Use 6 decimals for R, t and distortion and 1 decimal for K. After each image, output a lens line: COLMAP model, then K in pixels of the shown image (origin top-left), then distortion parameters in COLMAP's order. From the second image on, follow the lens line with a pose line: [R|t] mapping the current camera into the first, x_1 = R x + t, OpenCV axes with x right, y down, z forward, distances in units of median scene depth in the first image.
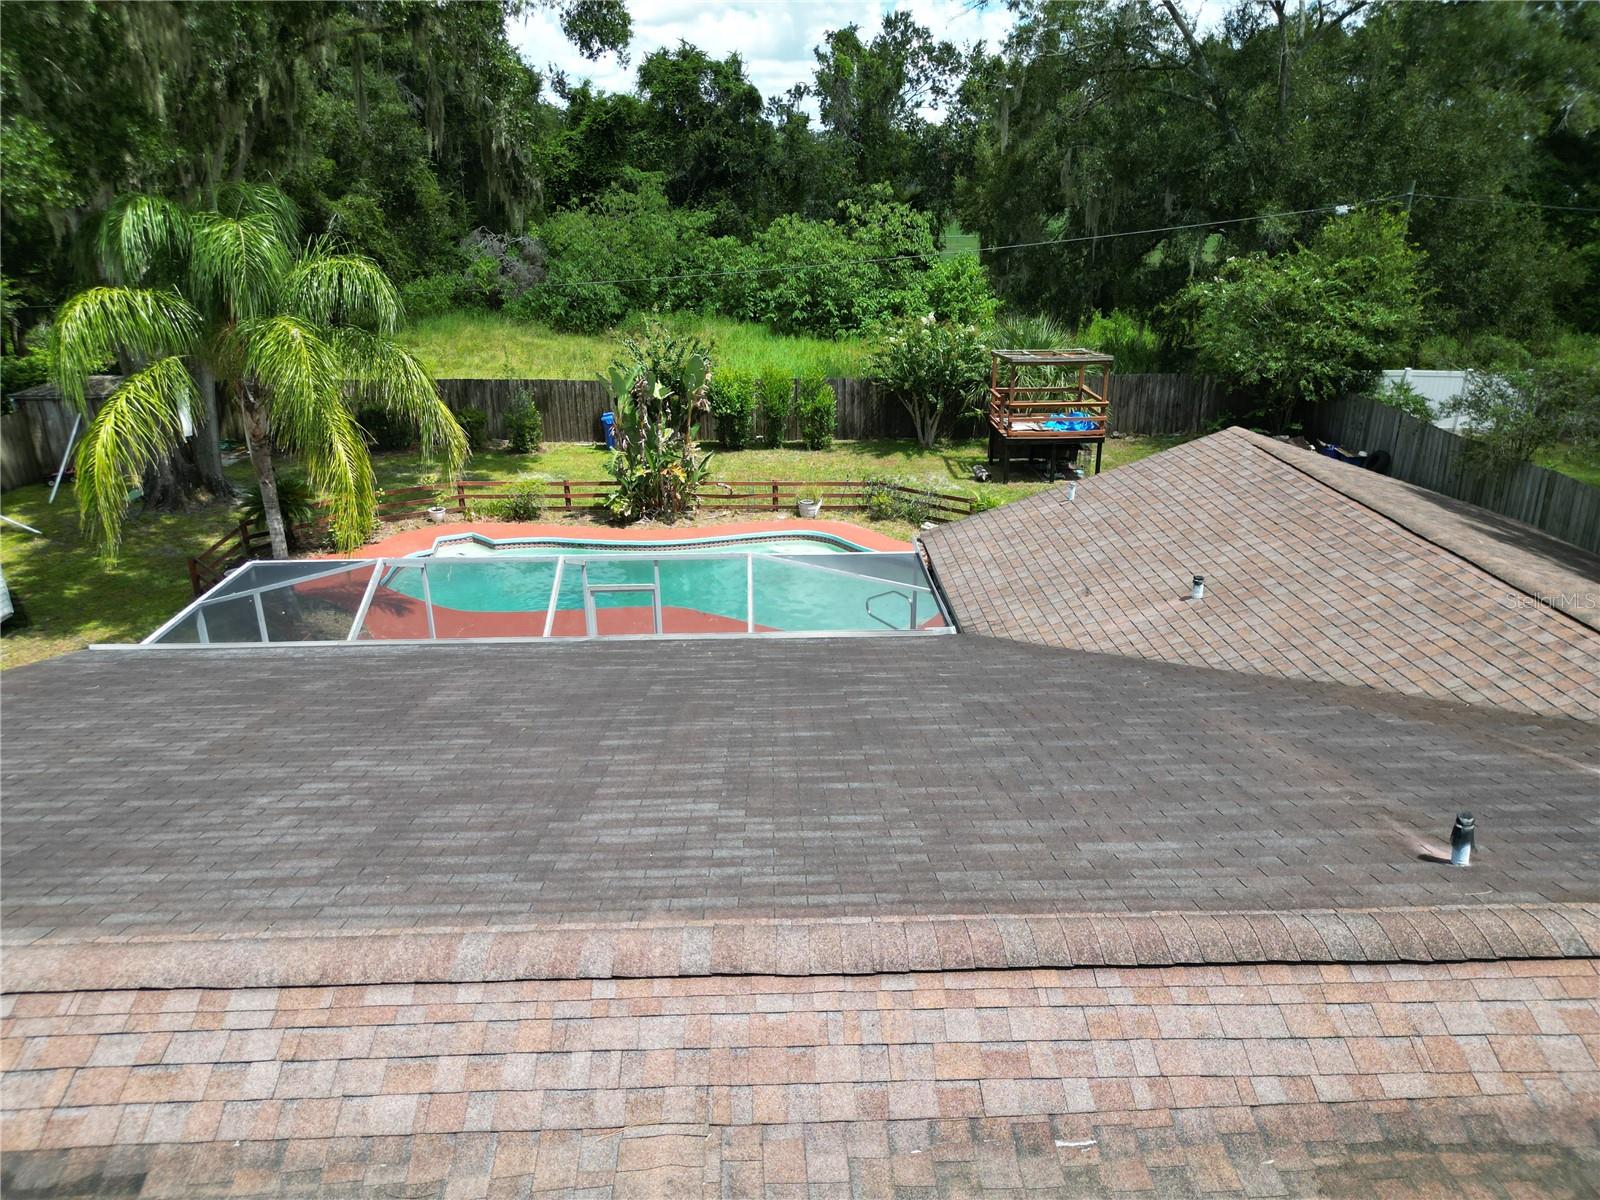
lens RADIAL K [[1127.6, 0, 800.0], [0, 1127.6, 600.0], [0, 0, 1]] dist [0.072026, -0.072030]
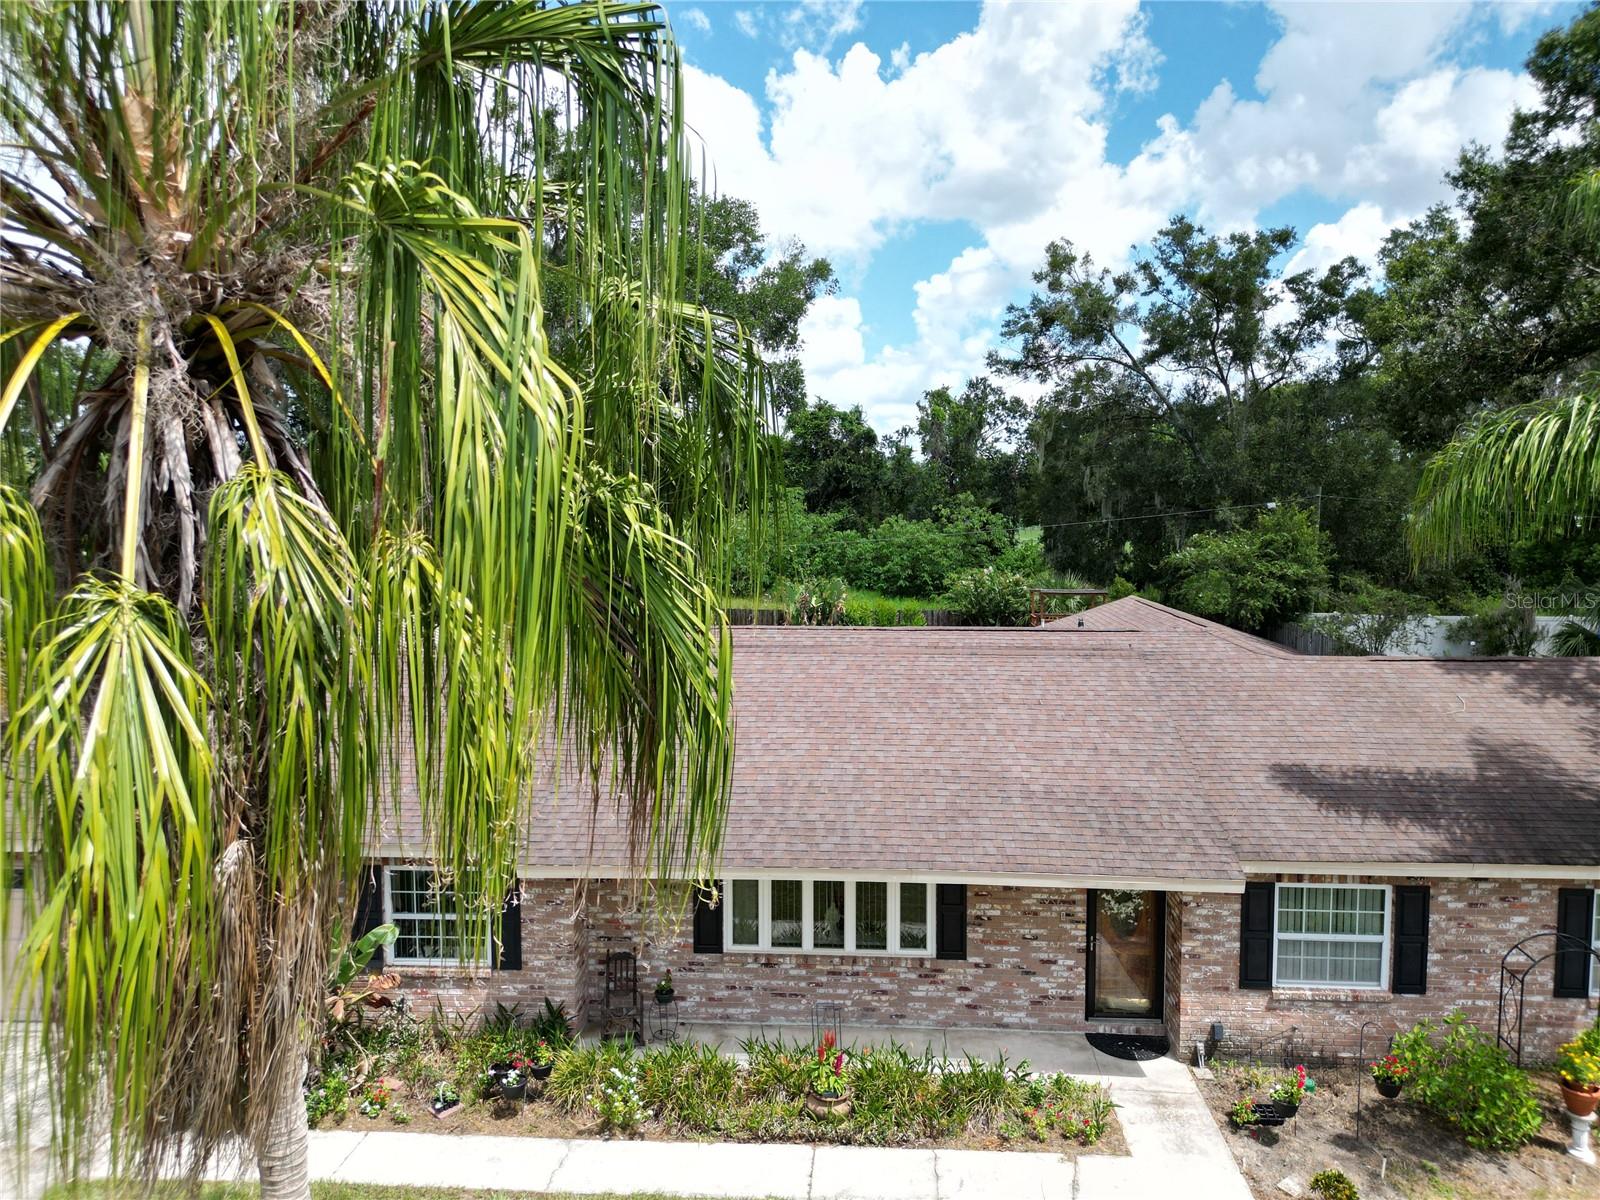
lens RADIAL K [[1127.6, 0, 800.0], [0, 1127.6, 600.0], [0, 0, 1]] dist [0.072026, -0.072030]
pose [[0.995613, 0.011309, -0.092876, 0.002410], [-0.035731, 0.963386, -0.265727, 0.127705], [0.086470, 0.267880, 0.959564, -0.290418]]
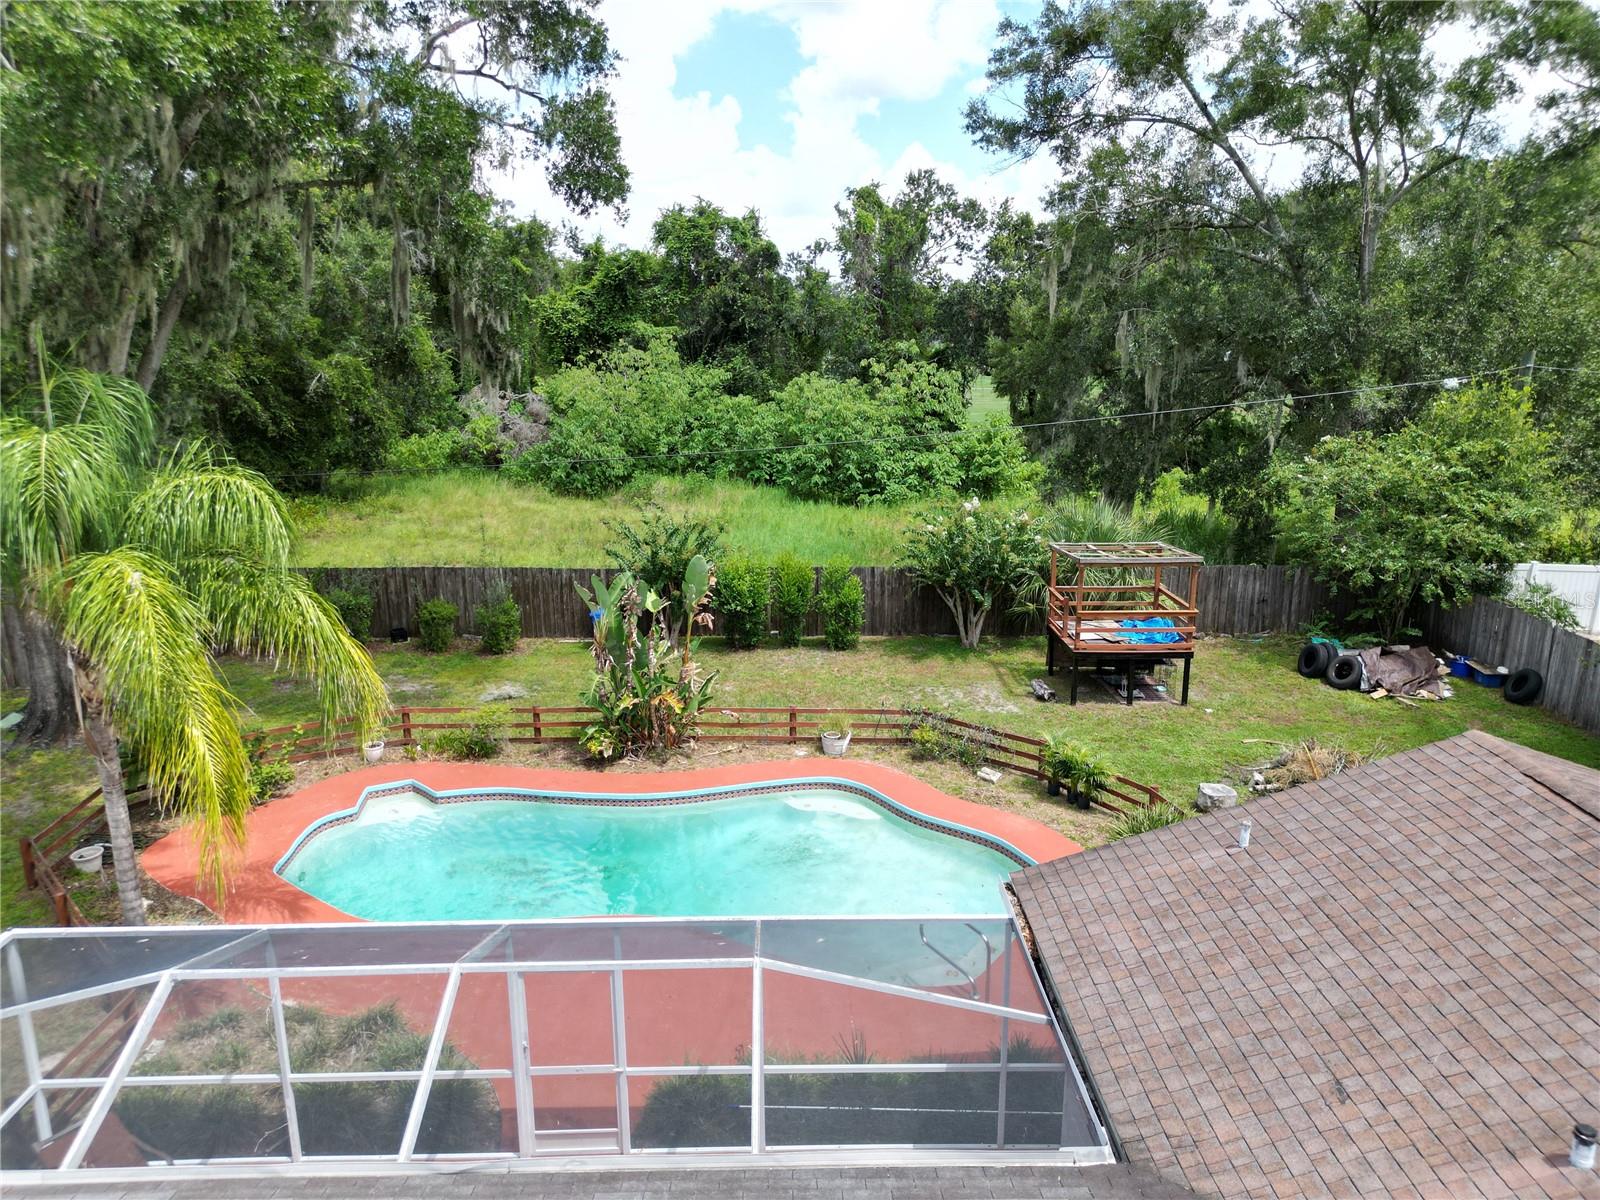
lens RADIAL K [[1127.6, 0, 800.0], [0, 1127.6, 600.0], [0, 0, 1]] dist [0.072026, -0.072030]
pose [[0.999908, 0.006224, -0.012056, -0.004294], [-0.007575, 0.993292, -0.115387, -0.049505], [0.011257, 0.115468, 0.993247, 0.102983]]
